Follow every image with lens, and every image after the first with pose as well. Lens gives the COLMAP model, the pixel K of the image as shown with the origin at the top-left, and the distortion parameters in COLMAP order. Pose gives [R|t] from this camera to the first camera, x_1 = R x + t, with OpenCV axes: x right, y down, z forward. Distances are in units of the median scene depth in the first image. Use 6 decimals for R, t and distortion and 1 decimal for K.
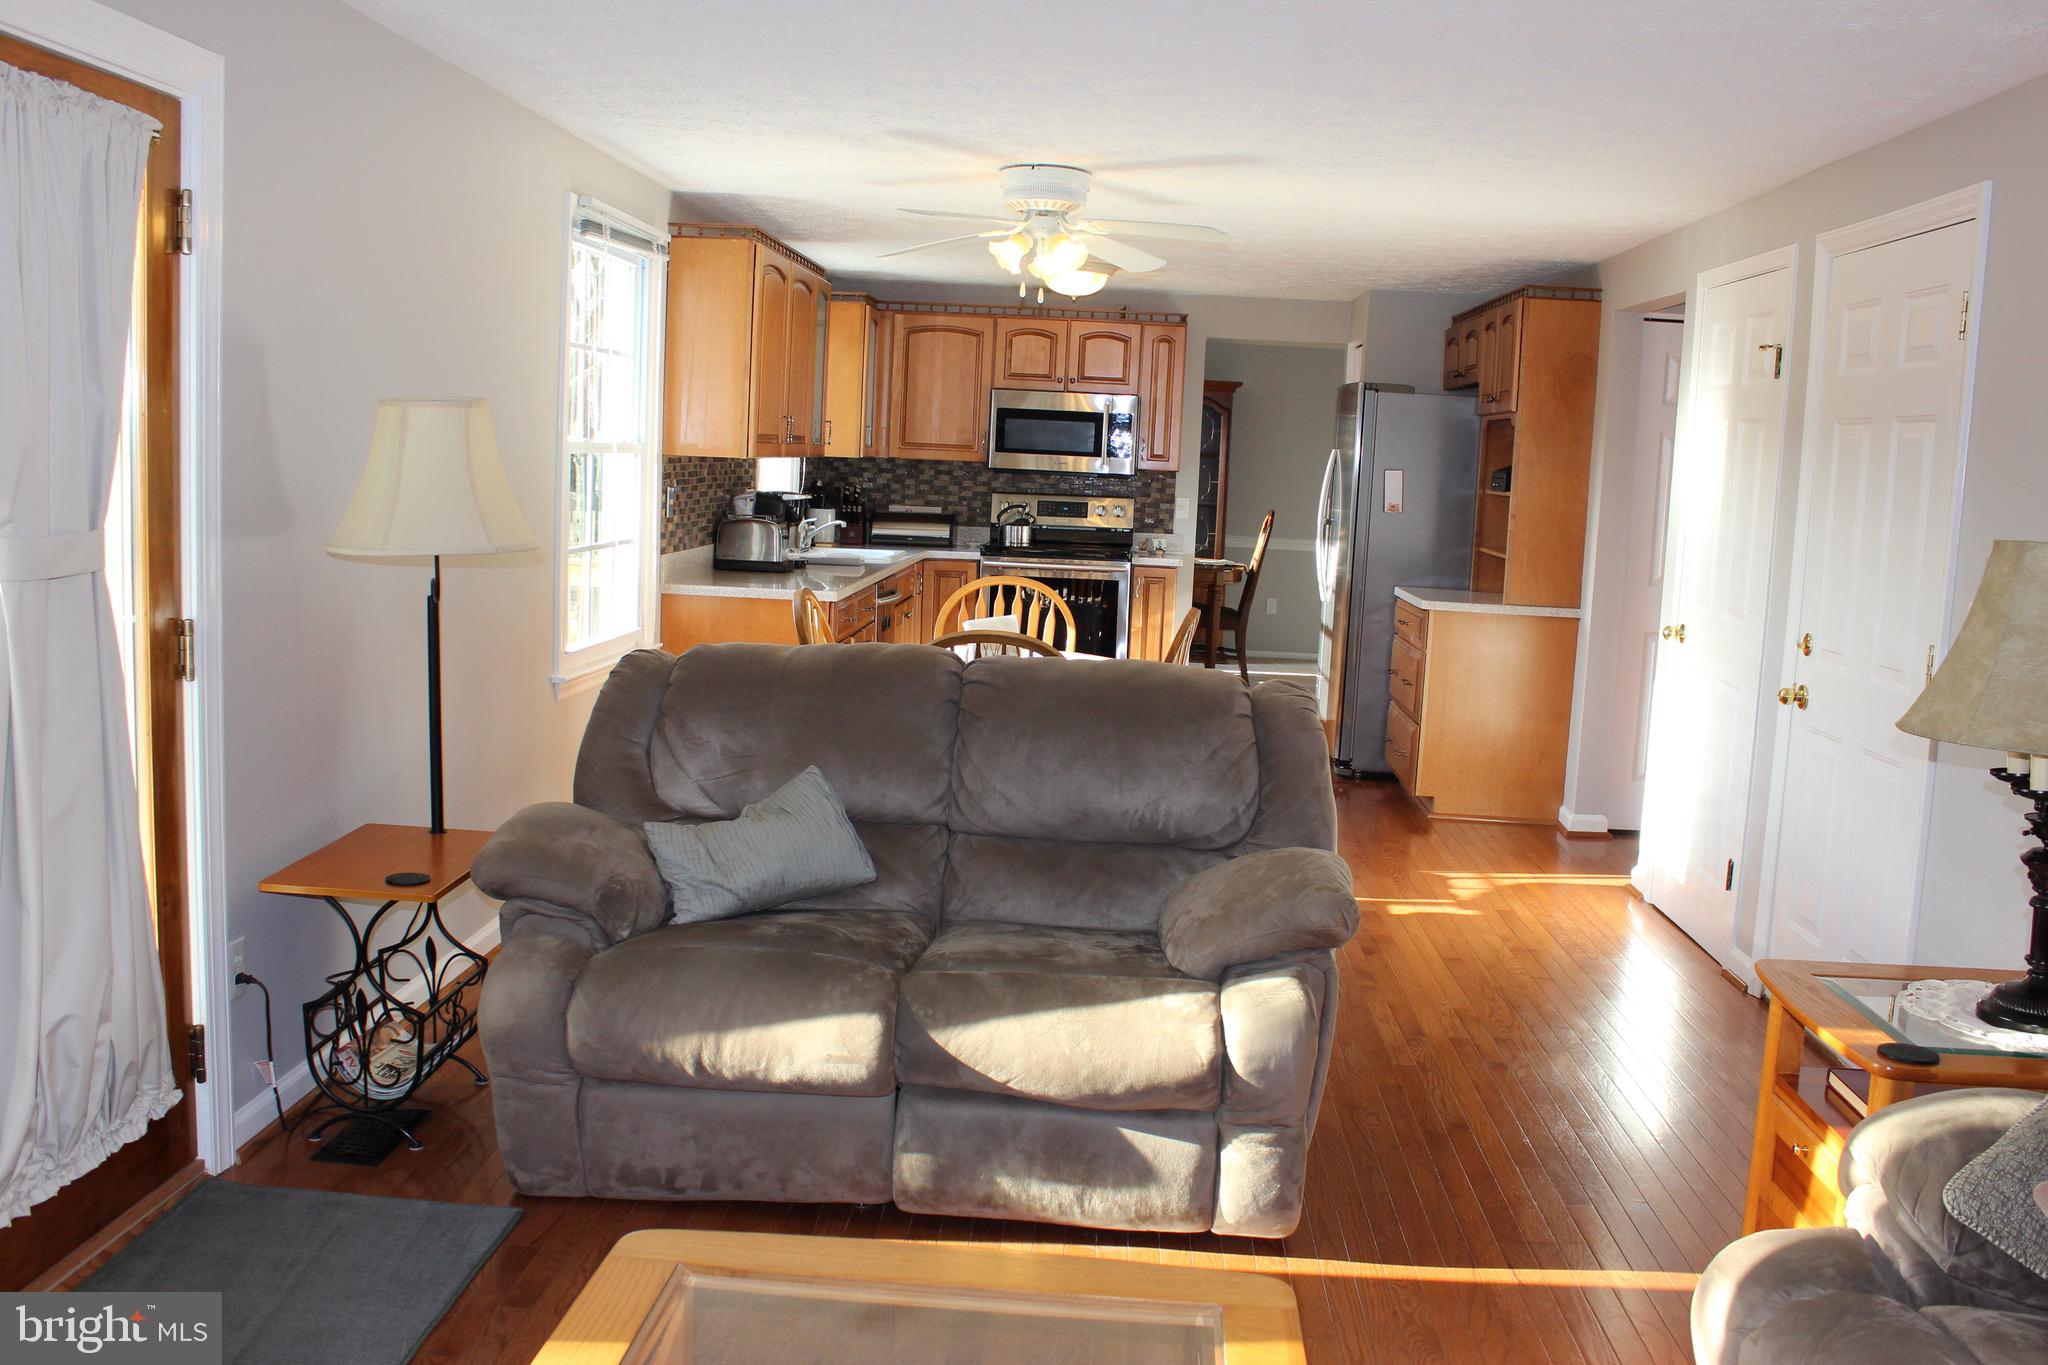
lens RADIAL K [[1764.6, 0, 1040.3], [0, 1764.6, 677.6], [0, 0, 1]] dist [-0.142583, 0.114874]
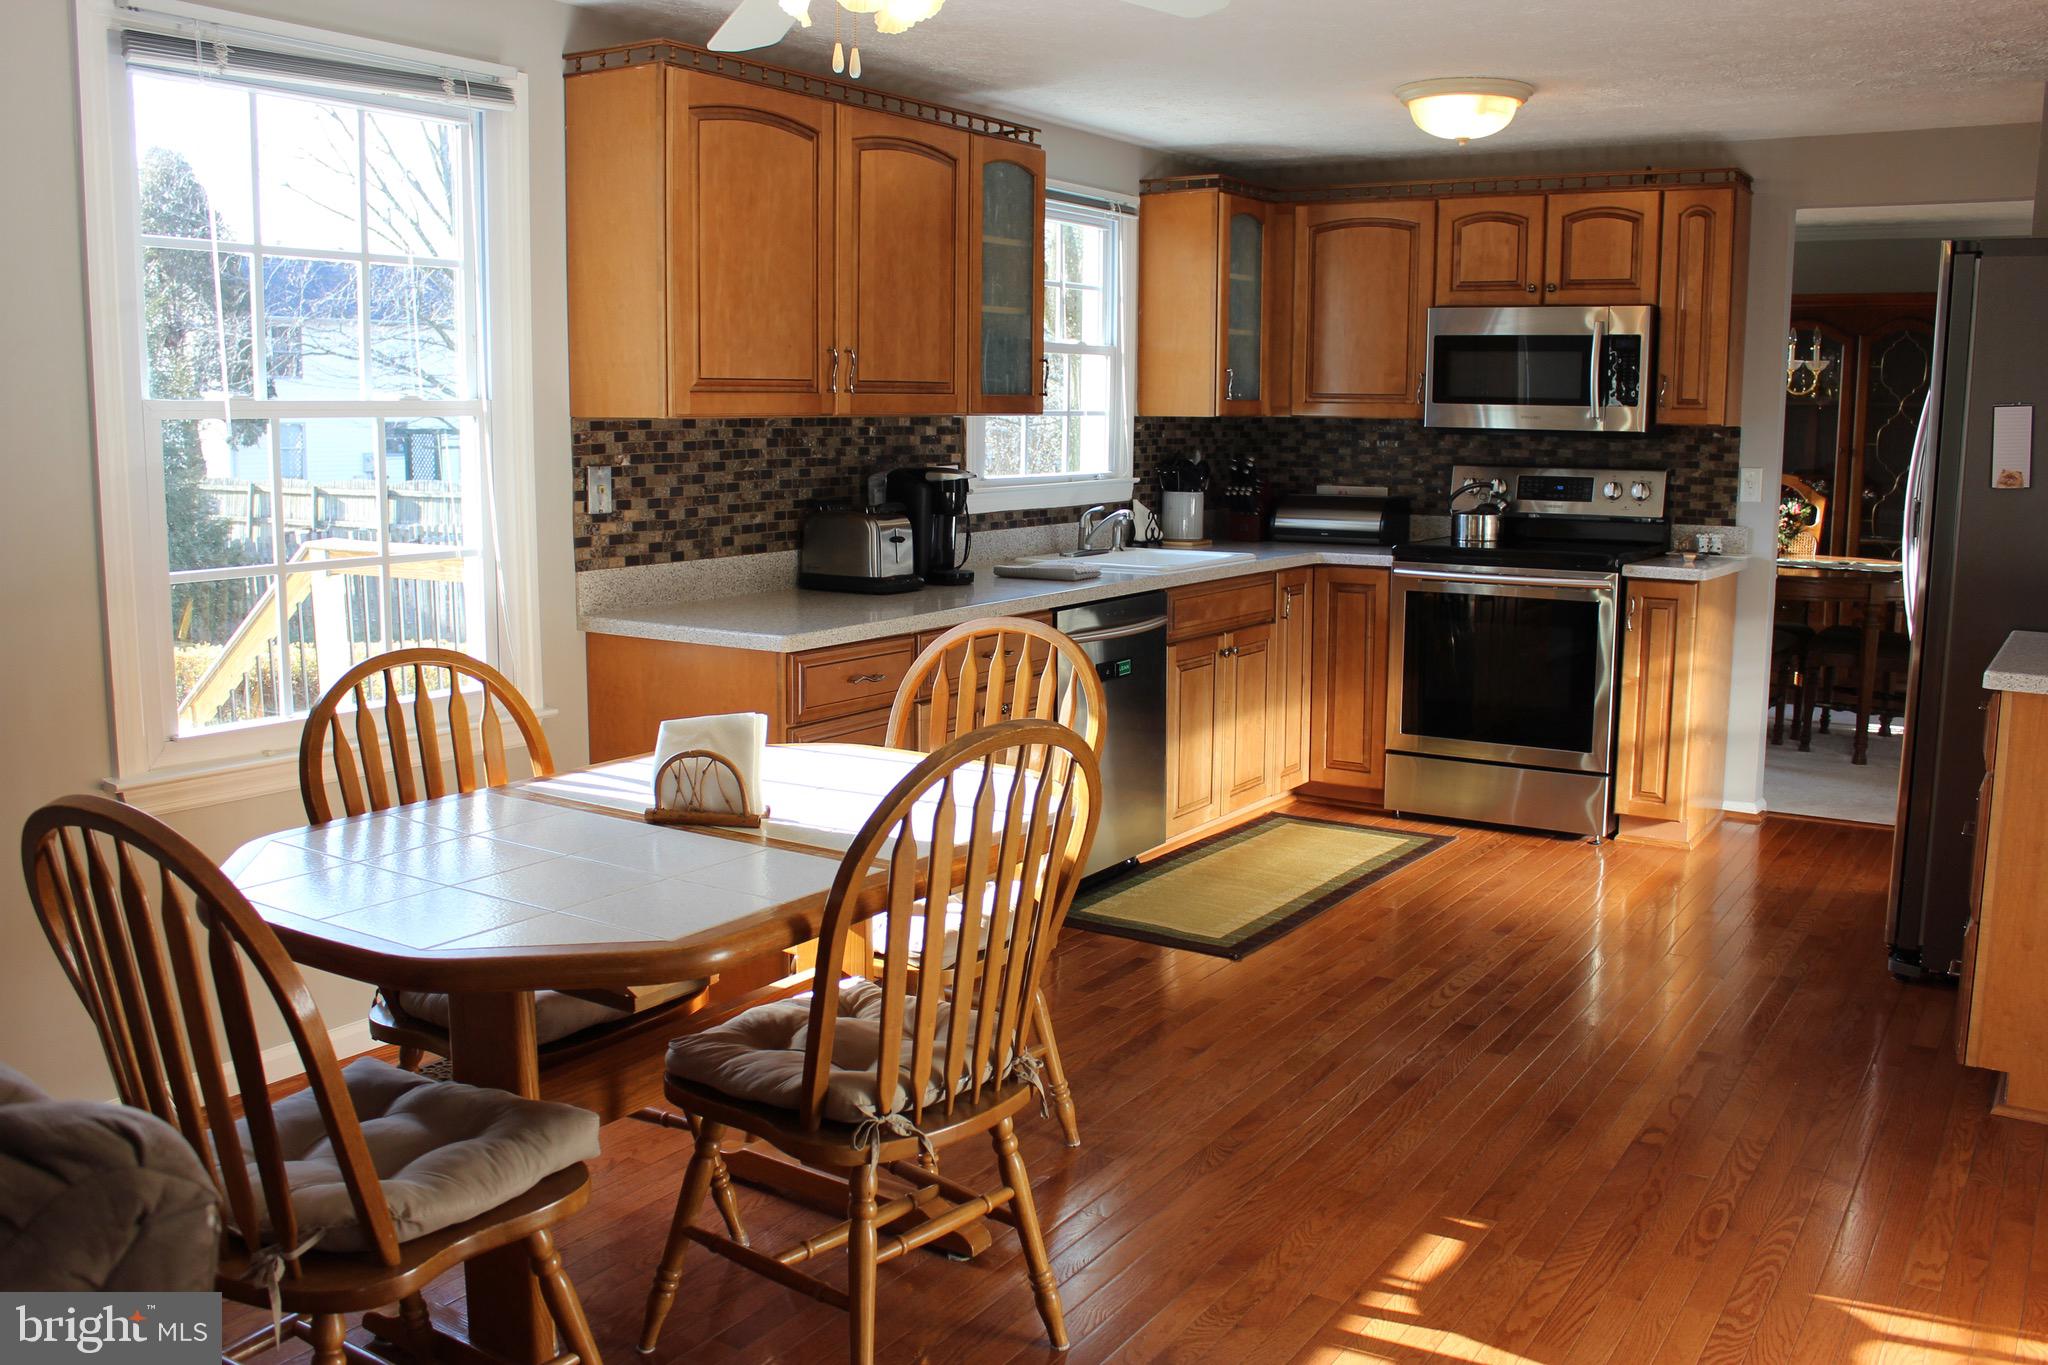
lens RADIAL K [[1764.6, 0, 1042.0], [0, 1764.6, 668.7], [0, 0, 1]] dist [-0.142583, 0.114874]
pose [[0.868594, 0.034174, -0.494344, 0.259792], [-0.030854, 0.999413, 0.014877, -0.050545], [0.494563, 0.002331, 0.869139, 0.536422]]
